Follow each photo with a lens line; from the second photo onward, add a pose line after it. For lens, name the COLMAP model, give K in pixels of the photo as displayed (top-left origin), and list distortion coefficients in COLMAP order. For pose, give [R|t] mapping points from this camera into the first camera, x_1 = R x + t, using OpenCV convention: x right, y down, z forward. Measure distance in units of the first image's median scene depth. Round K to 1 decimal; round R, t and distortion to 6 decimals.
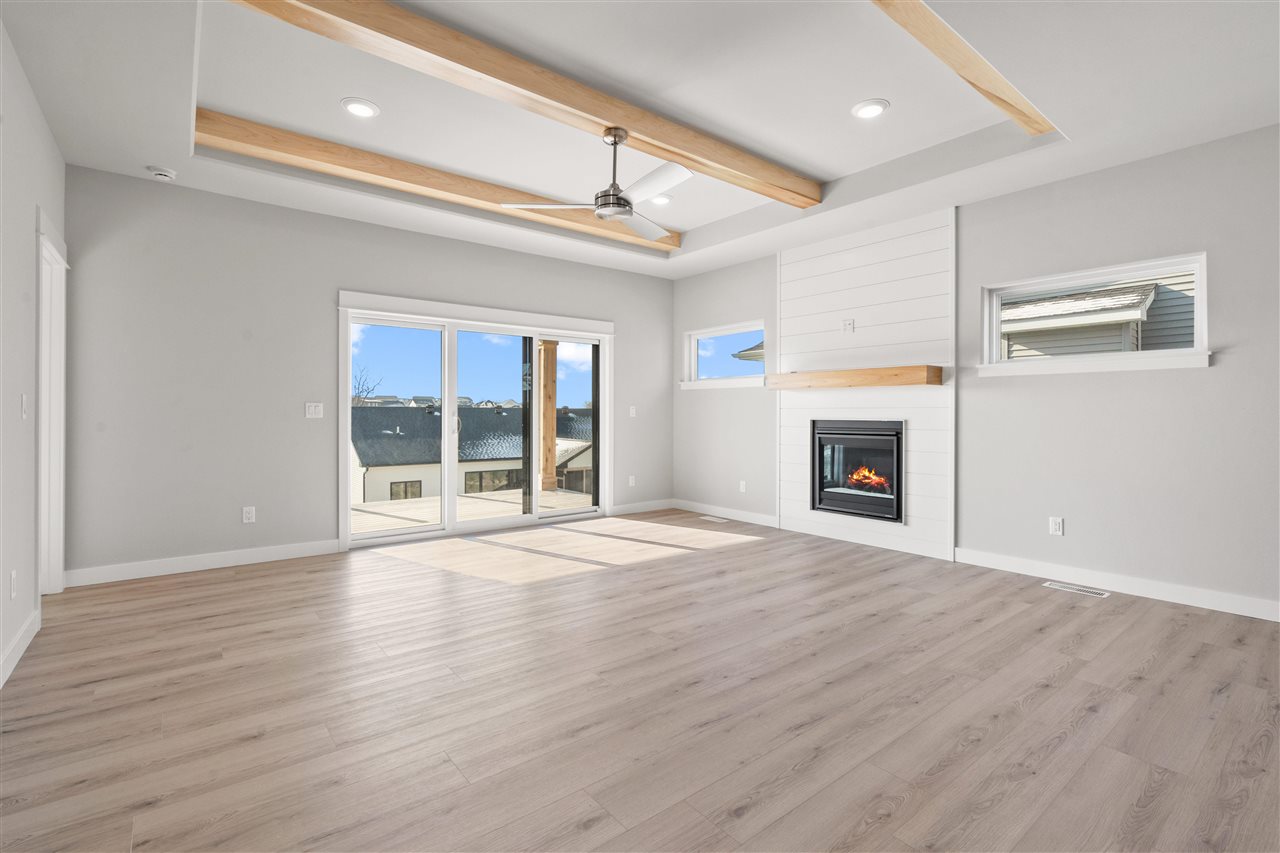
lens RADIAL K [[580.4, 0, 640.9], [0, 580.4, 419.0], [0, 0, 1]] dist [-0.009090, 0.002525]
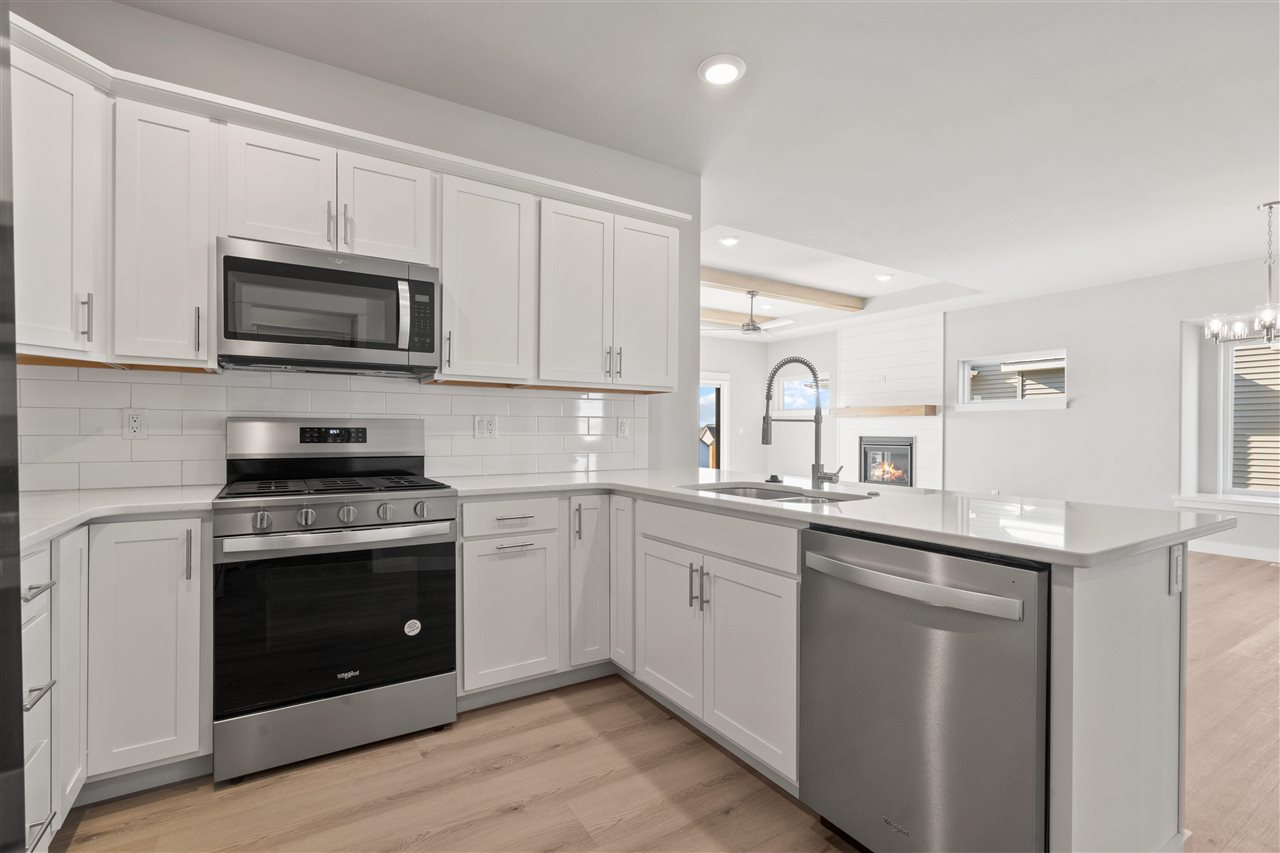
lens RADIAL K [[580.4, 0, 645.9], [0, 580.4, 432.3], [0, 0, 1]] dist [-0.009090, 0.002525]
pose [[0.994496, 0.002361, -0.104747, -0.154010], [-0.003196, 0.999964, -0.007805, 0.005476], [0.104725, 0.008097, 0.994468, -0.805532]]
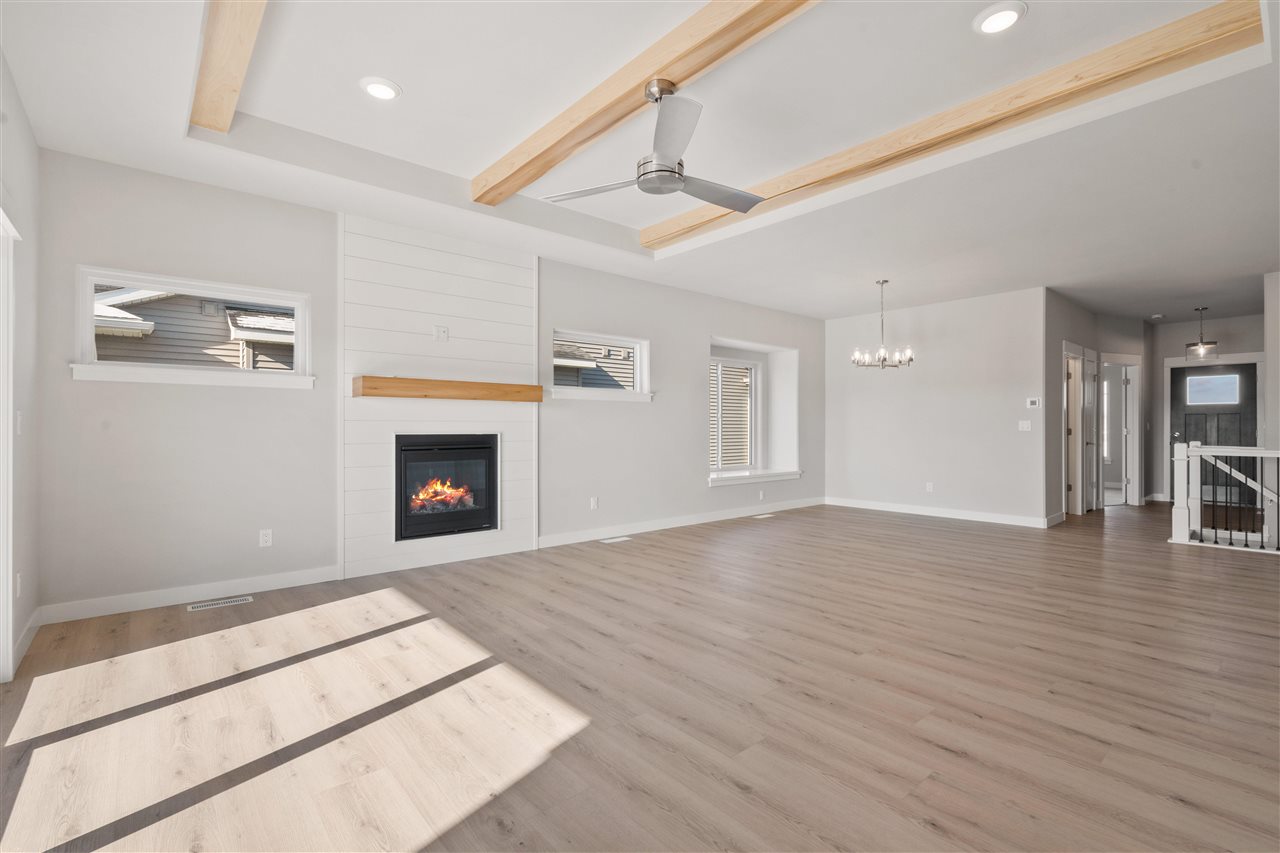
lens RADIAL K [[580.4, 0, 635.8], [0, 580.4, 428.0], [0, 0, 1]] dist [-0.009090, 0.002525]
pose [[-0.038928, -0.001948, 0.999240, -0.690141], [0.007891, 0.999966, 0.002257, -0.008856], [-0.999211, 0.007973, -0.038911, 0.850555]]
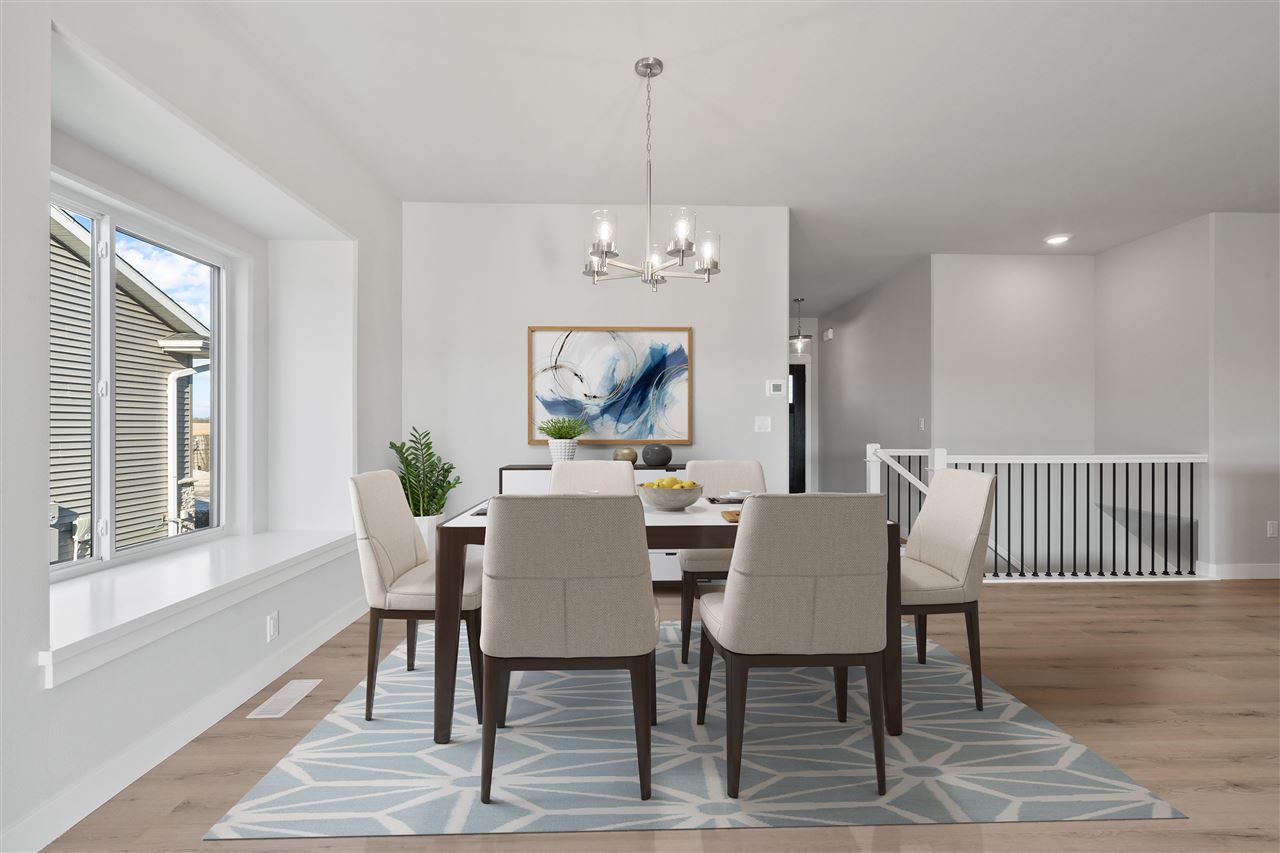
lens RADIAL K [[580.4, 0, 639.6], [0, 580.4, 425.6], [0, 0, 1]] dist [-0.009090, 0.002525]
pose [[-0.804802, -0.001803, 0.593540, 0.382574], [0.001462, 0.999986, 0.005020, -0.006240], [-0.593541, 0.004908, -0.804789, 0.656308]]
